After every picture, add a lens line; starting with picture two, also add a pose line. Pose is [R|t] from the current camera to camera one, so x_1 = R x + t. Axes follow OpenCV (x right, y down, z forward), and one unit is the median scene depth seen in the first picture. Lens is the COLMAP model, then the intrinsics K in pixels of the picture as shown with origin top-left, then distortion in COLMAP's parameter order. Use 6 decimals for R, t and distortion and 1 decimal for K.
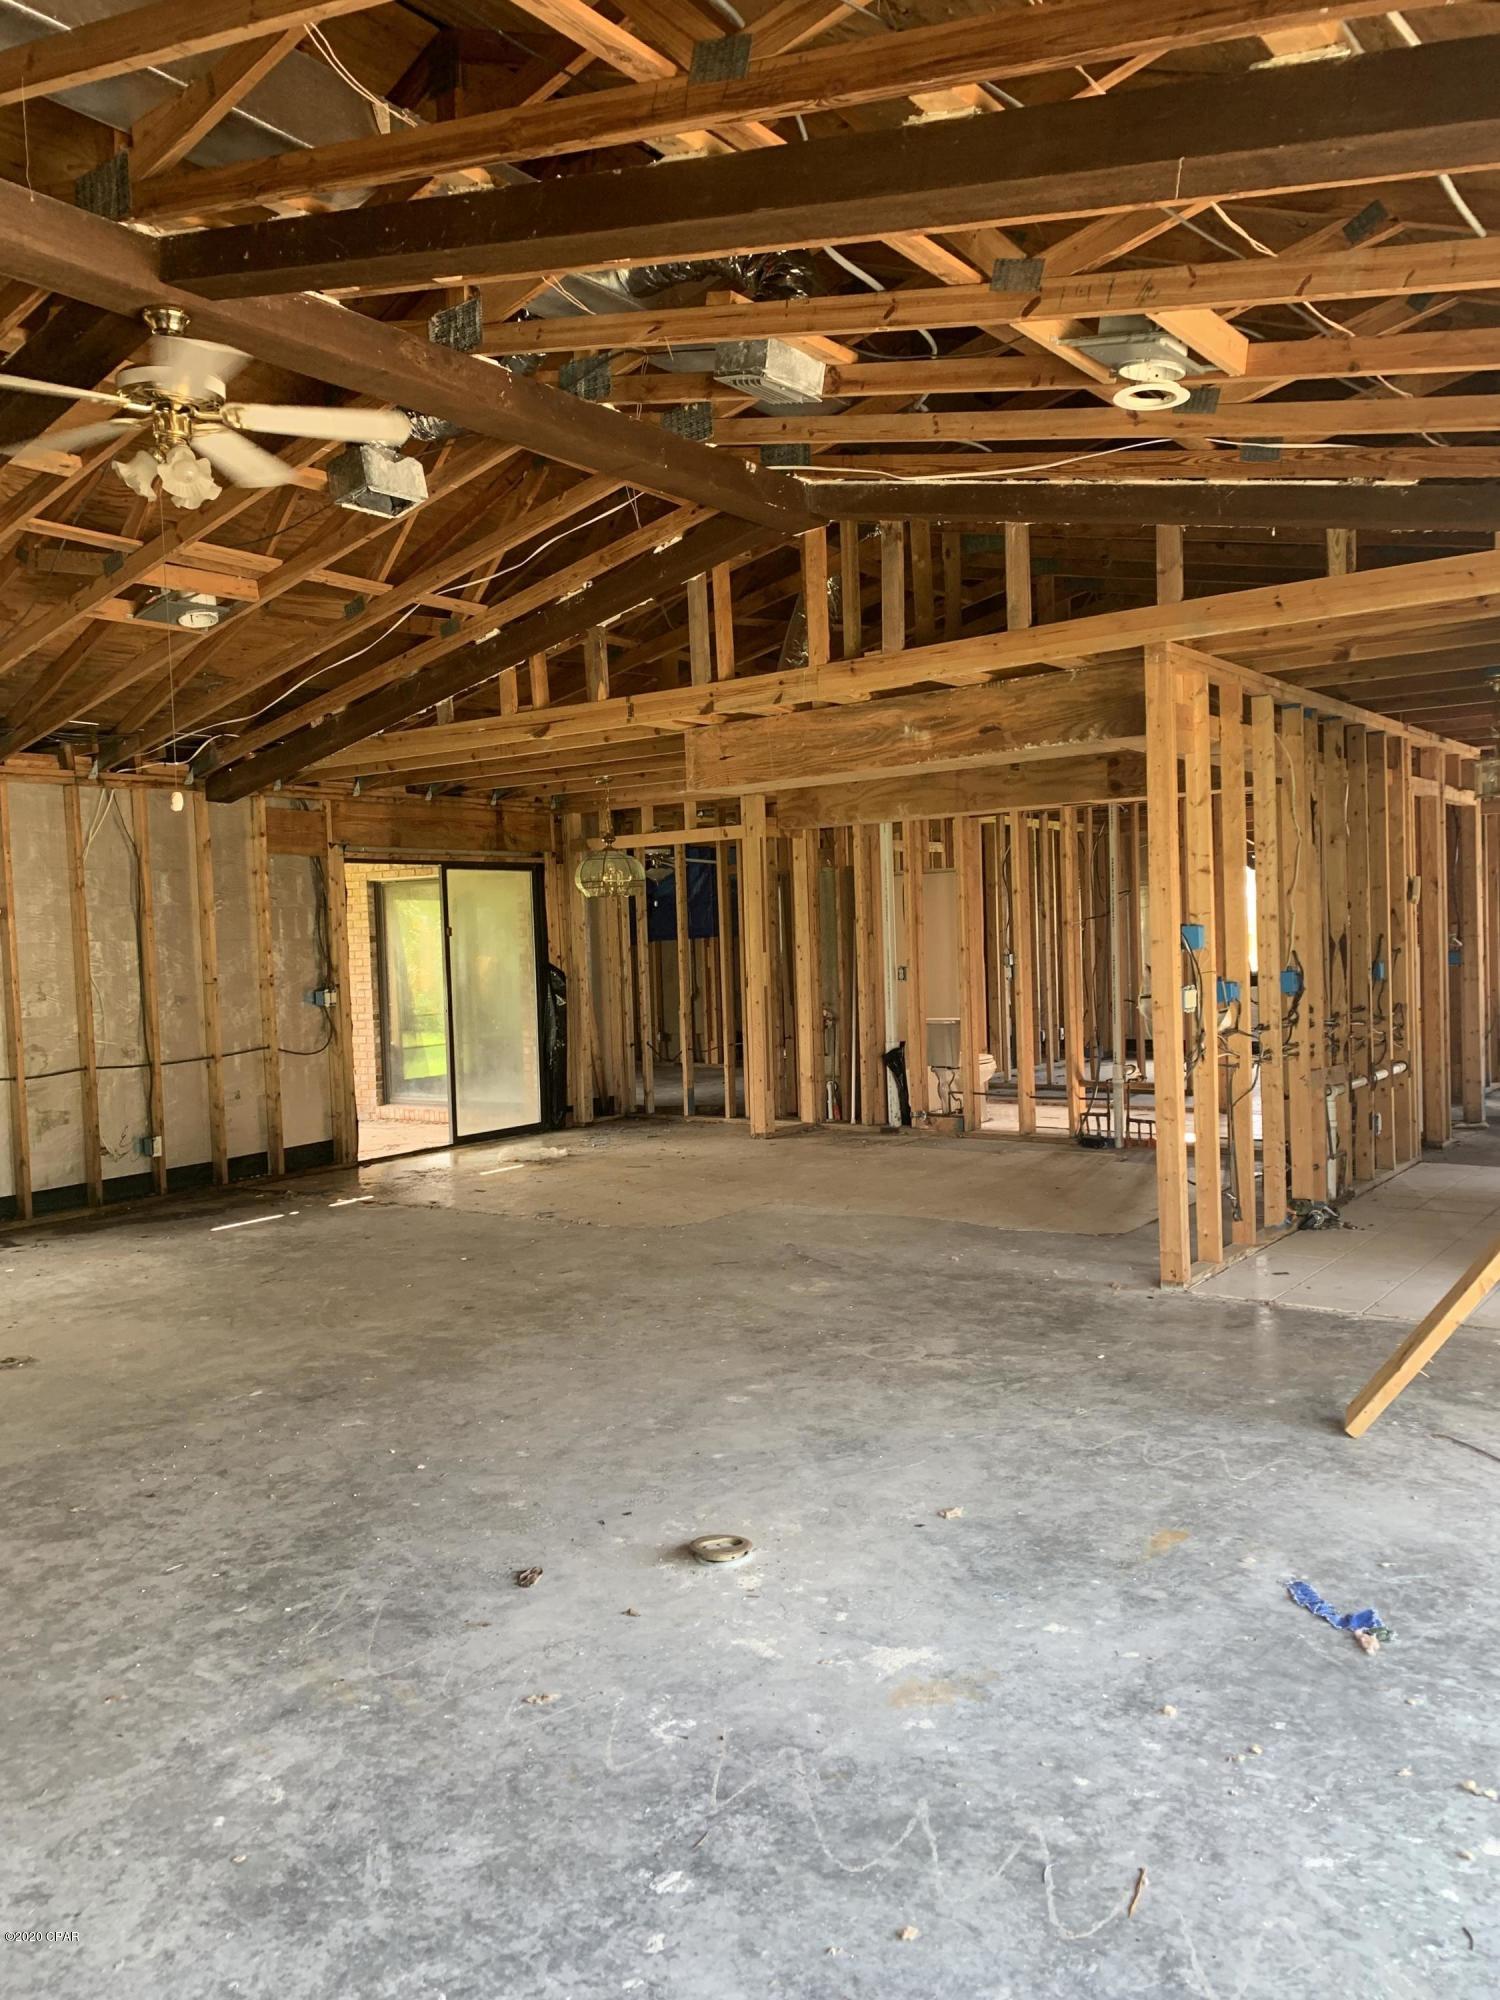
lens RADIAL K [[1559.1, 0, 750.0], [0, 1559.1, 1000.0], [0, 0, 1]] dist [0.096976, -0.141151]
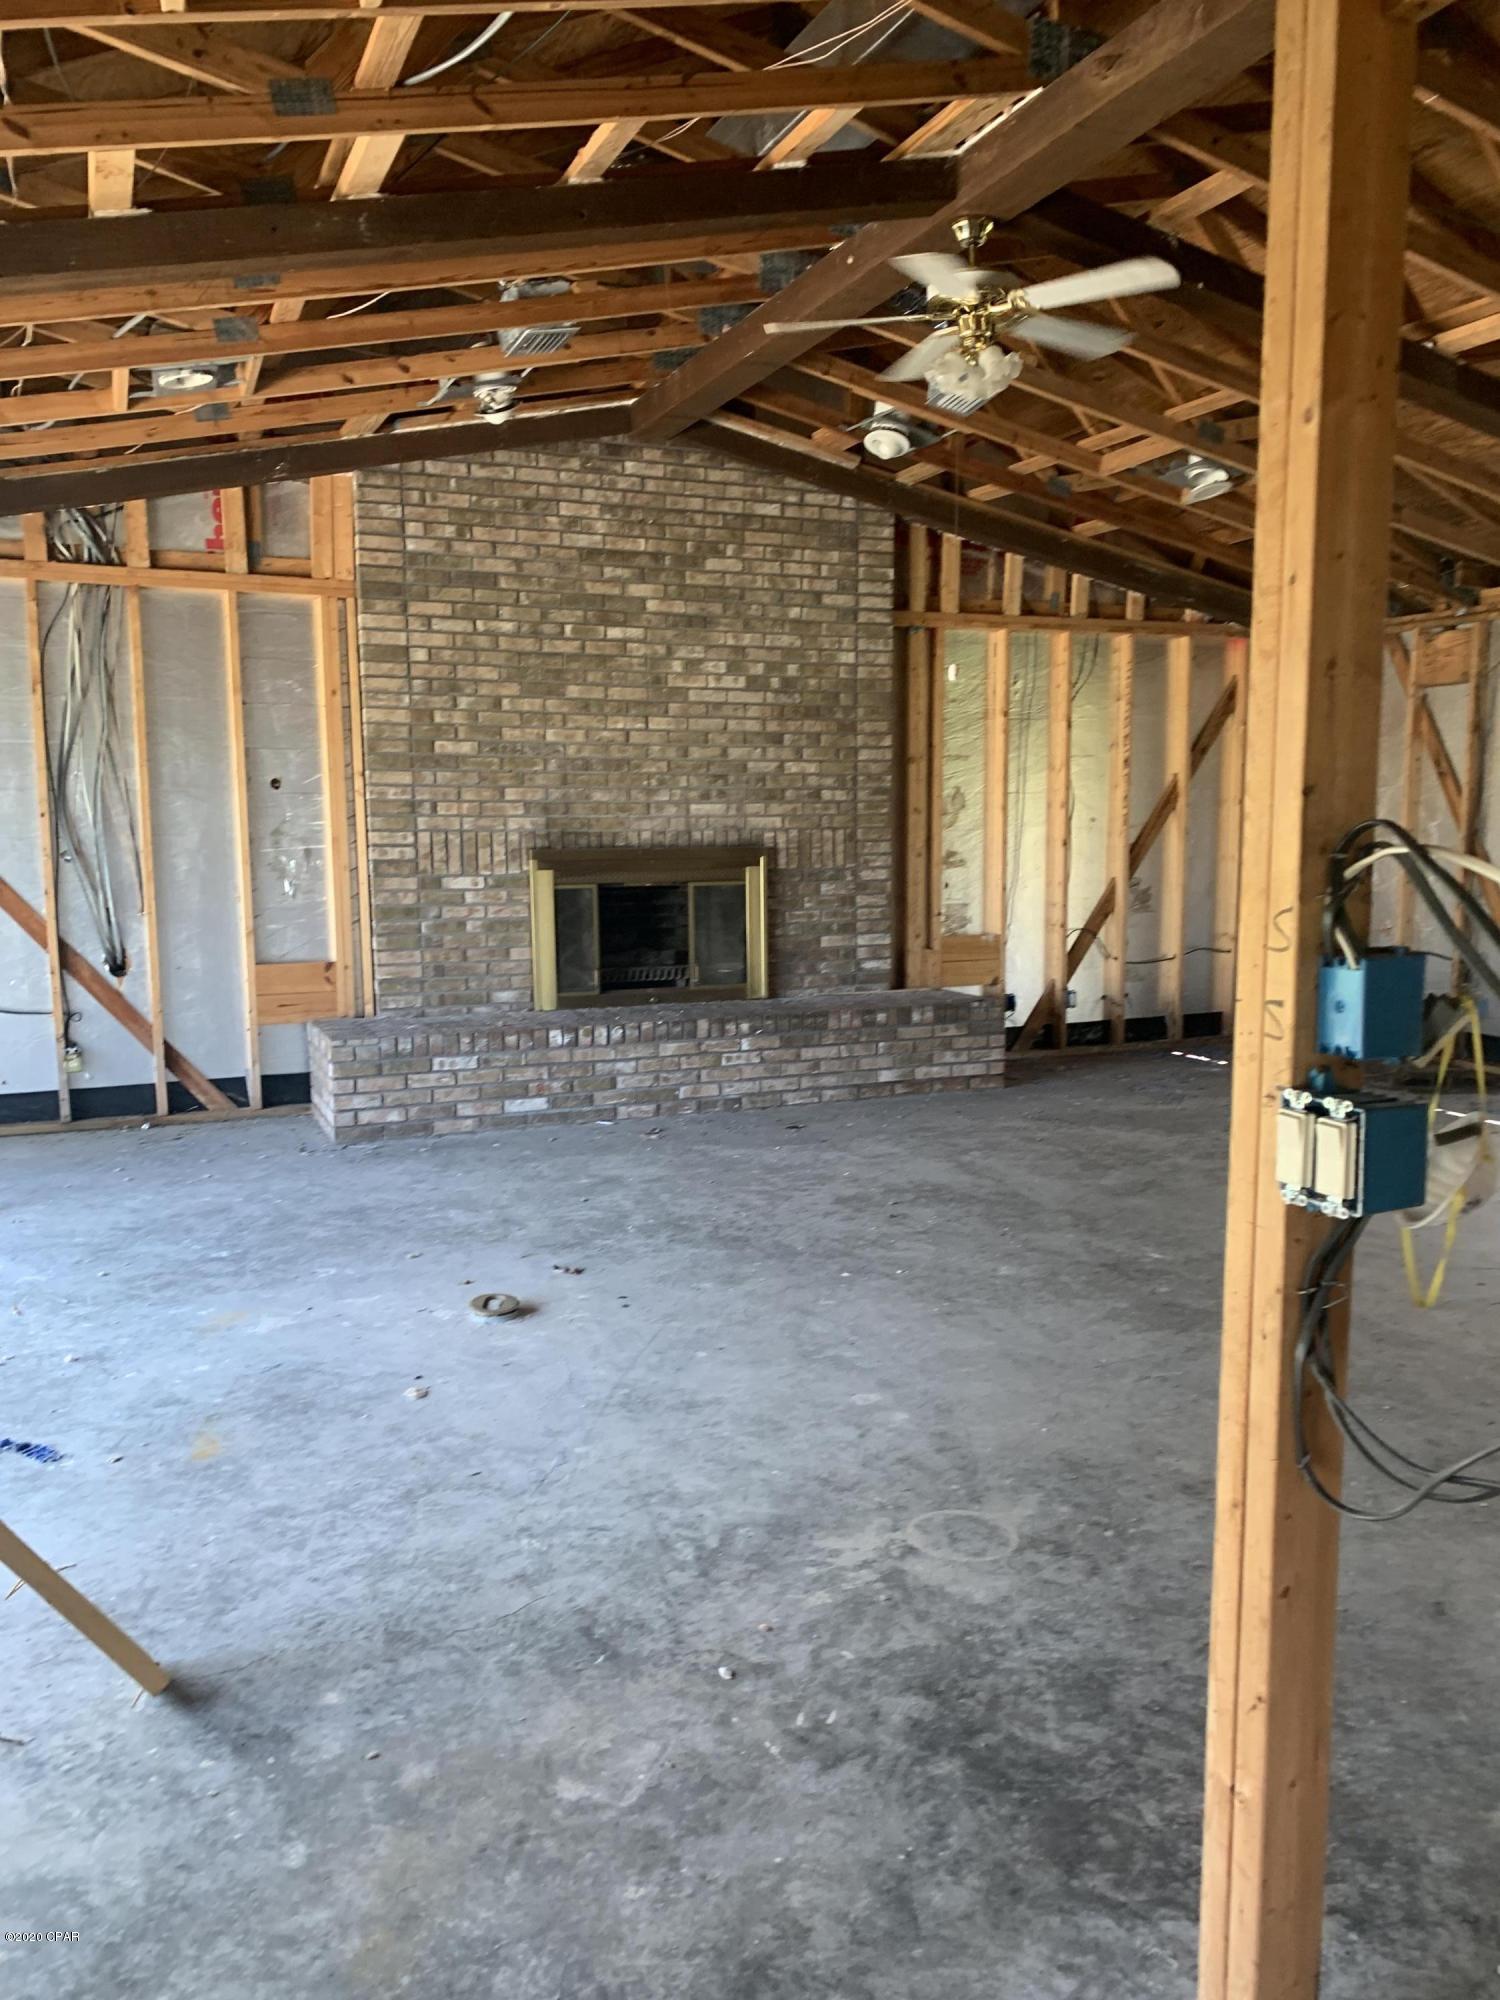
lens RADIAL K [[1559.1, 0, 750.0], [0, 1559.1, 1000.0], [0, 0, 1]] dist [0.096976, -0.141151]
pose [[-0.522329, 0.141343, -0.840948, 0.752851], [-0.014831, 0.984513, 0.174685, -0.093621], [0.852615, 0.103716, -0.512144, 1.518088]]
